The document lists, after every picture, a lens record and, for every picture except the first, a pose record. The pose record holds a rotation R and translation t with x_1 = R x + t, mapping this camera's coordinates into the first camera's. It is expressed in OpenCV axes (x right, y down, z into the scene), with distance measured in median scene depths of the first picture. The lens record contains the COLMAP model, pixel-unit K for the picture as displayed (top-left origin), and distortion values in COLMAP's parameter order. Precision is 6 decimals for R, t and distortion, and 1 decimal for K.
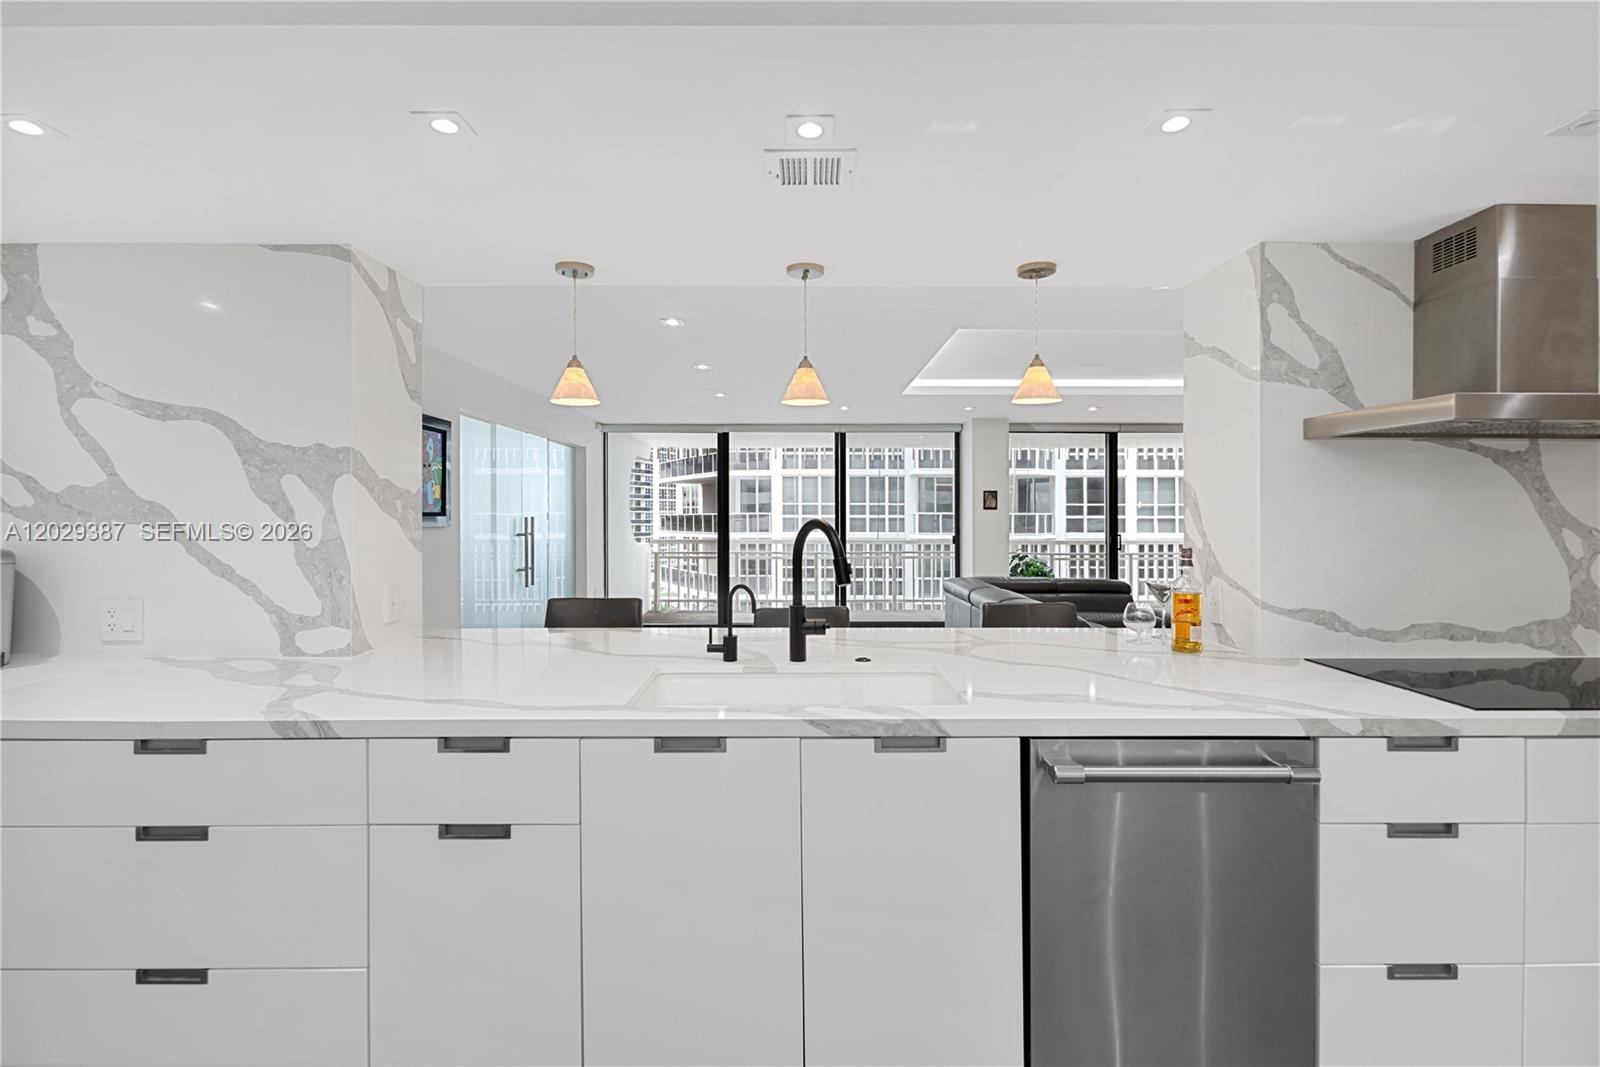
lens RADIAL K [[741.6, 0, 796.3], [0, 741.6, 515.8], [0, 0, 1]] dist [0.001266, 0.000033]
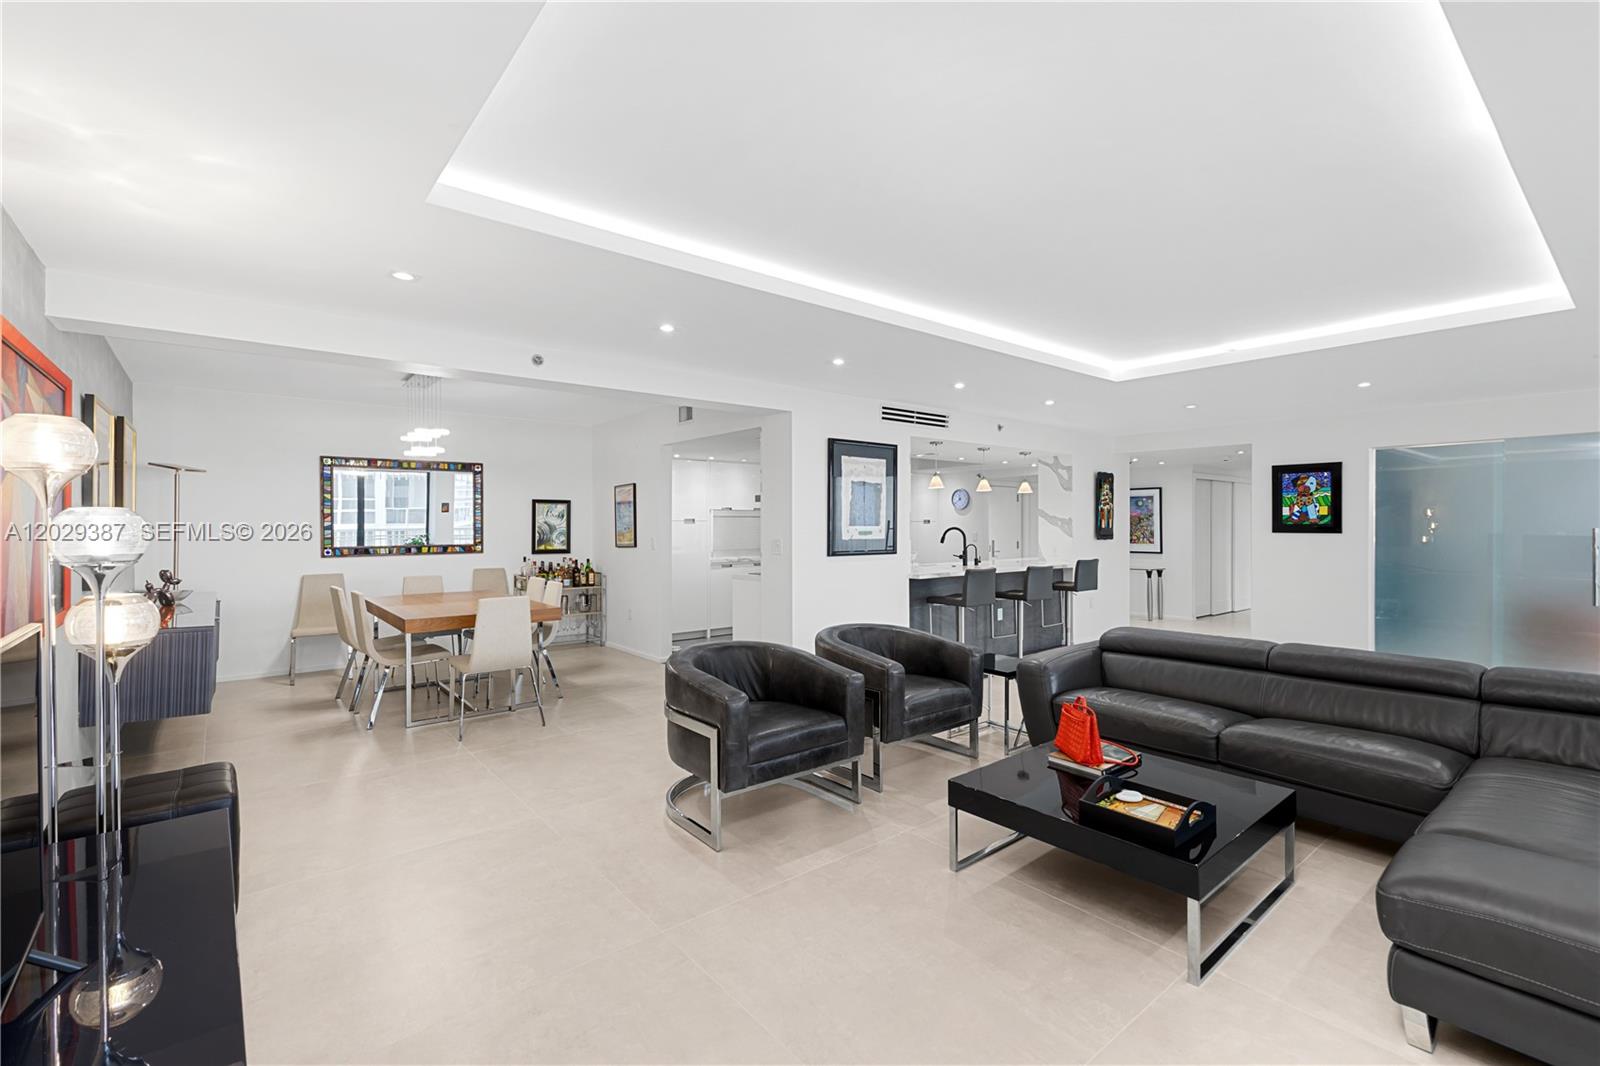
lens RADIAL K [[696.9, 0, 809.5], [0, 696.9, 533.0], [0, 0, 1]] dist [0.007826, 0.000019]
pose [[-0.771797, 0.007386, -0.635826, 0.264705], [-0.001325, 0.999912, 0.013224, -0.001101], [0.635867, 0.011049, -0.771719, 0.302975]]
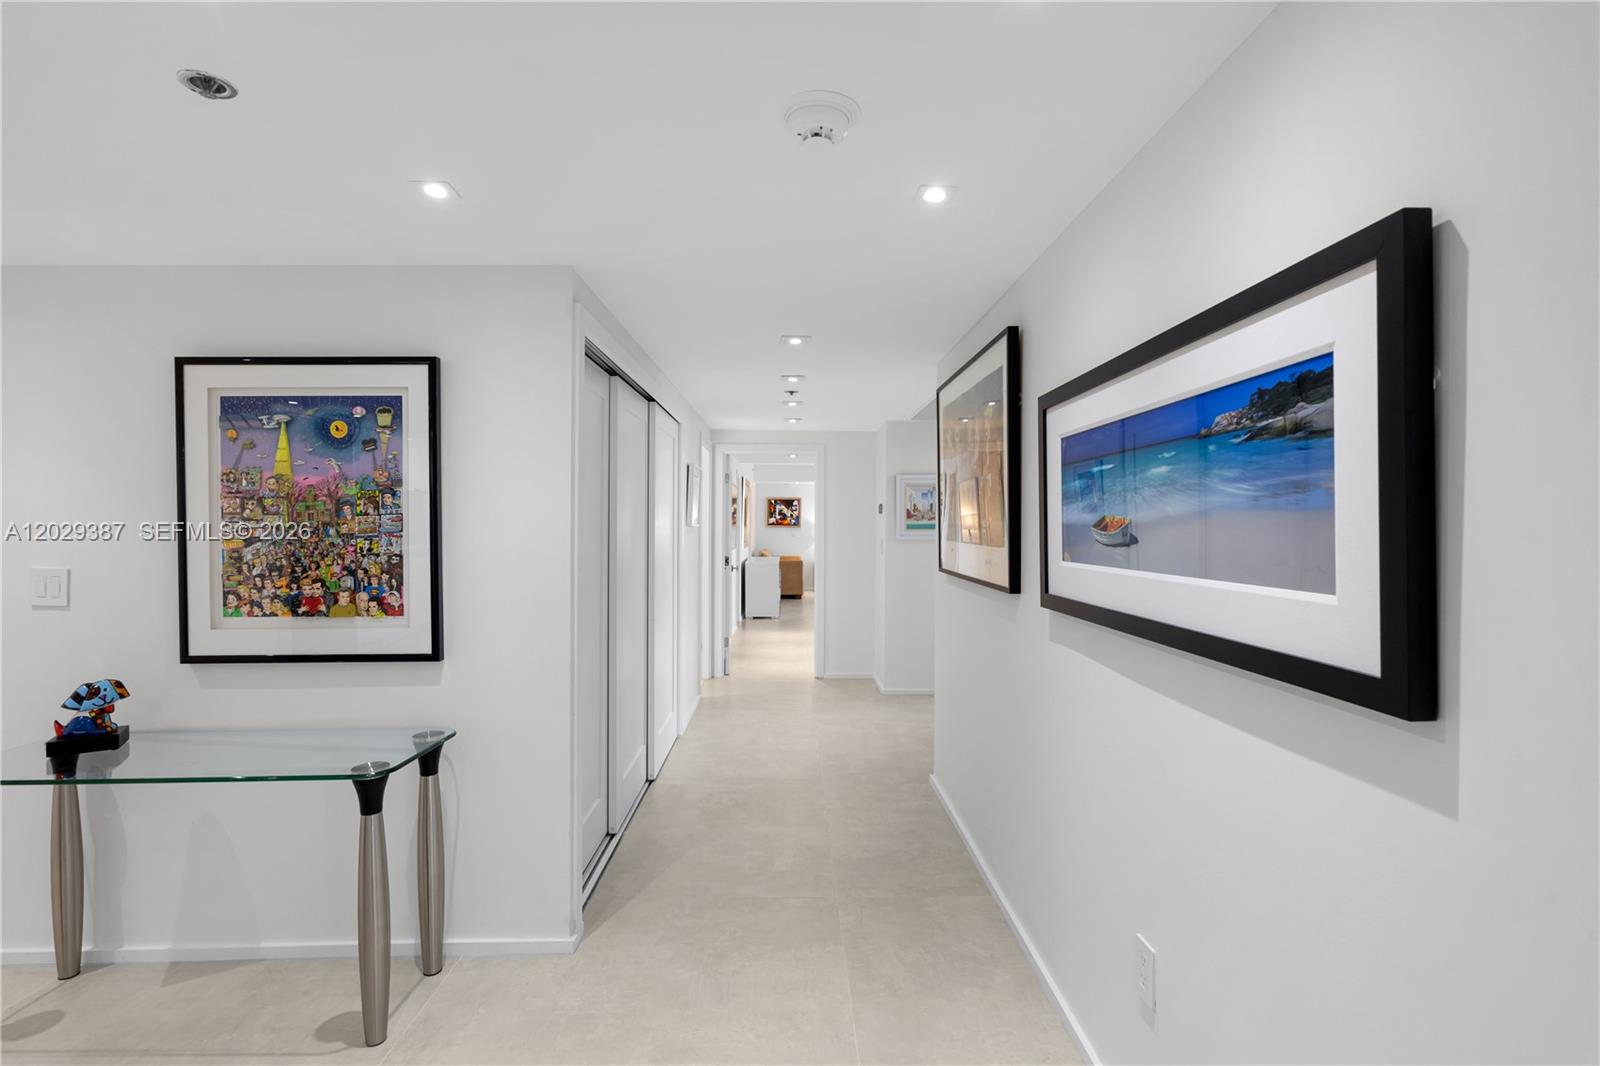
lens RADIAL K [[755.1, 0, 803.3], [0, 755.1, 516.7], [0, 0, 1]] dist [-0.001450, -0.000115]
pose [[0.019145, -0.009017, -0.999776, -0.093291], [0.000743, 0.999959, -0.009005, -0.001536], [0.999816, -0.000571, 0.019151, 0.147724]]
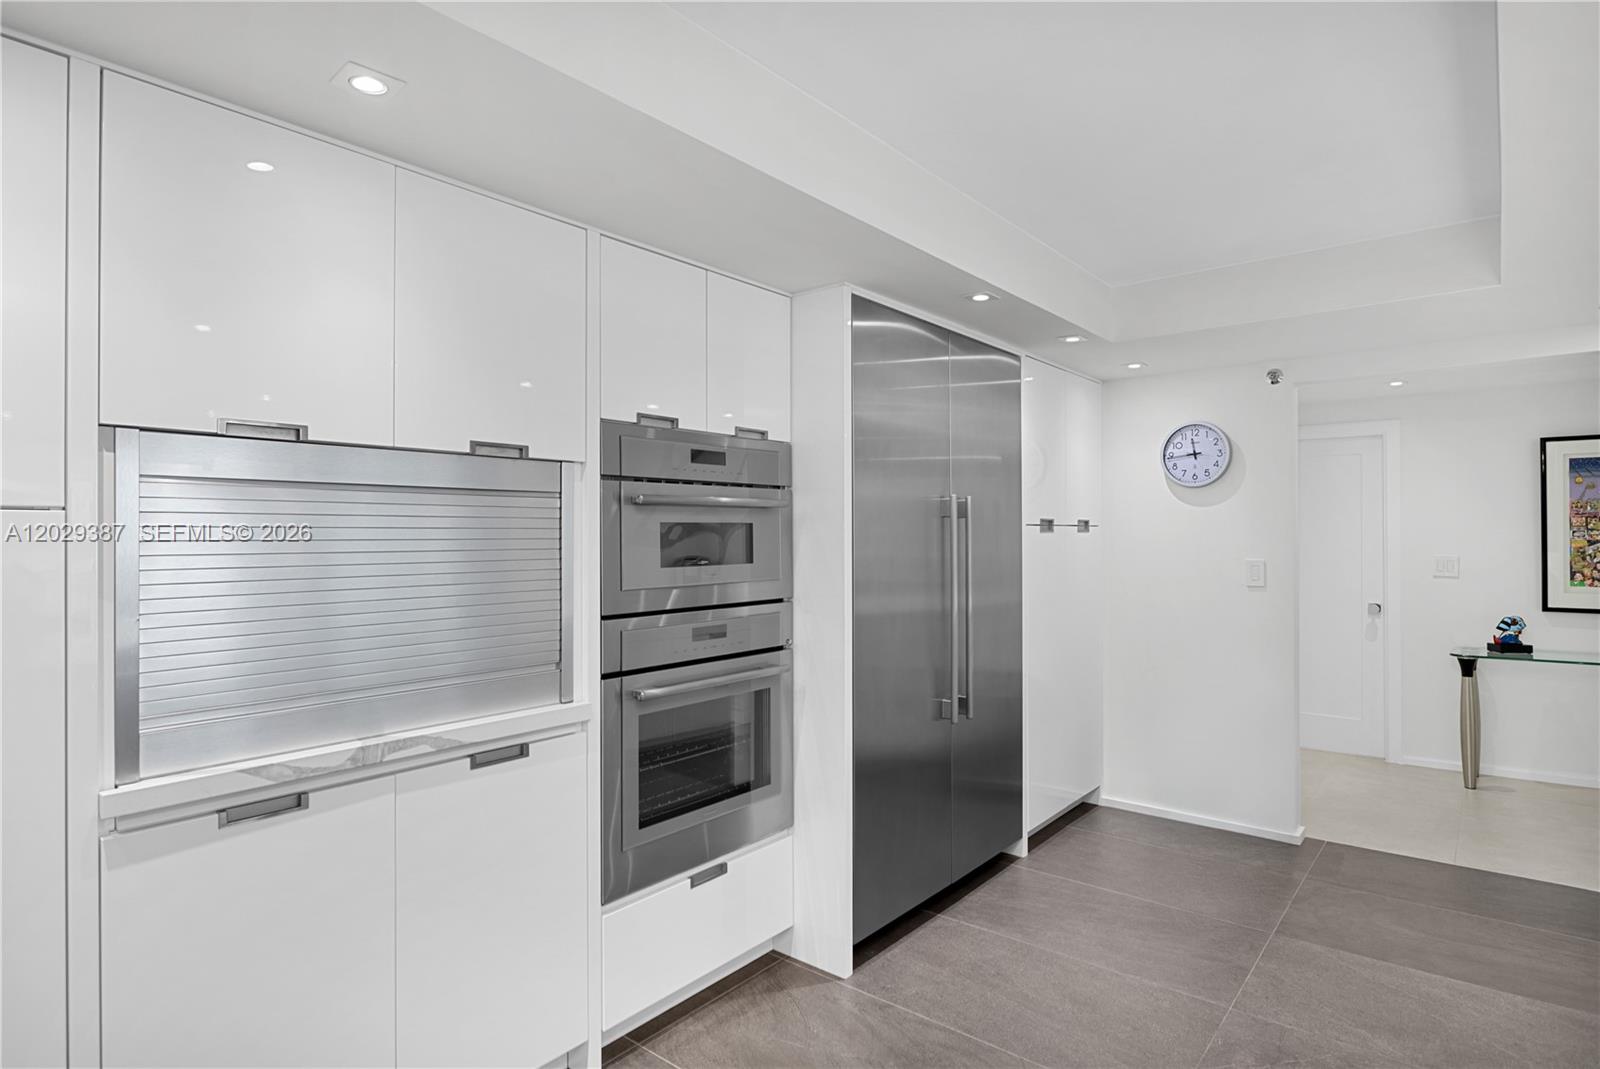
lens RADIAL K [[853.0, 0, 800.0], [0, 853.0, 534.5], [0, 0, 1]] dist [-0.002190, -0.001663]
pose [[-0.635368, -0.001320, -0.772209, 0.079545], [-0.000590, 0.999999, -0.001224, -0.000598], [0.772210, -0.000322, -0.635368, 0.053569]]
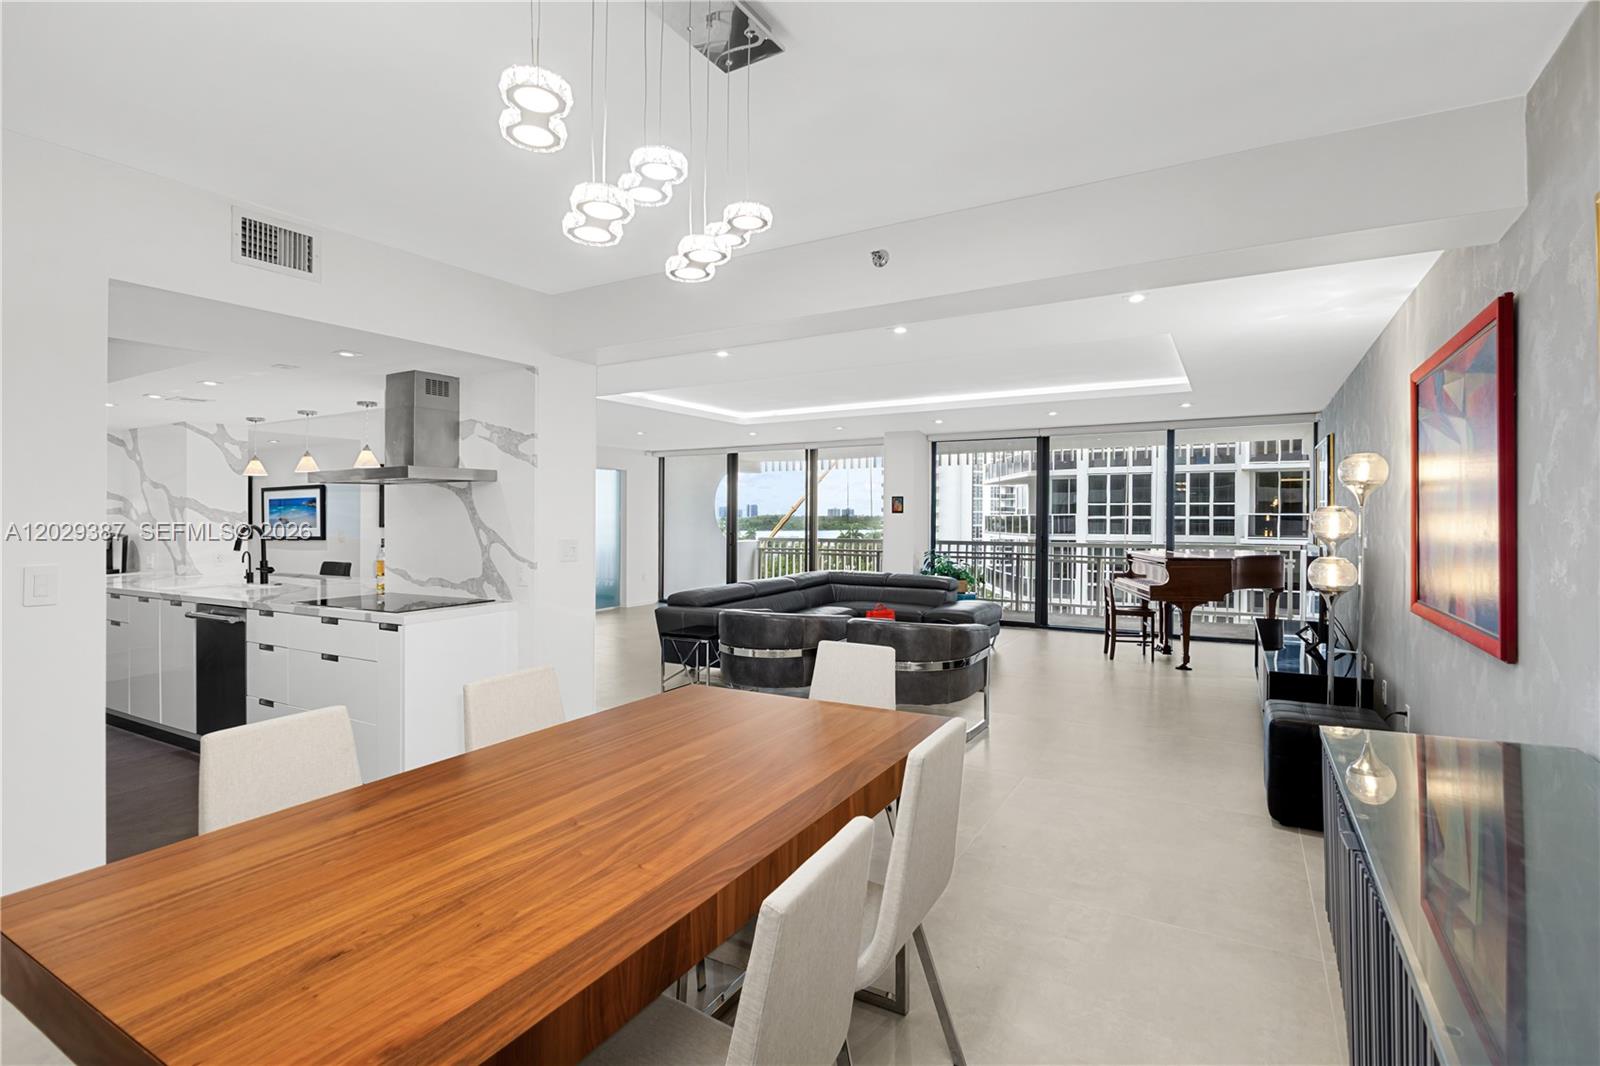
lens RADIAL K [[755.1, 0, 803.3], [0, 755.1, 516.7], [0, 0, 1]] dist [-0.001450, -0.000115]
pose [[0.864612, -0.005960, -0.502405, 0.259799], [0.005588, 0.999982, -0.002246, -0.000537], [0.502410, -0.000866, 0.864629, -0.021890]]
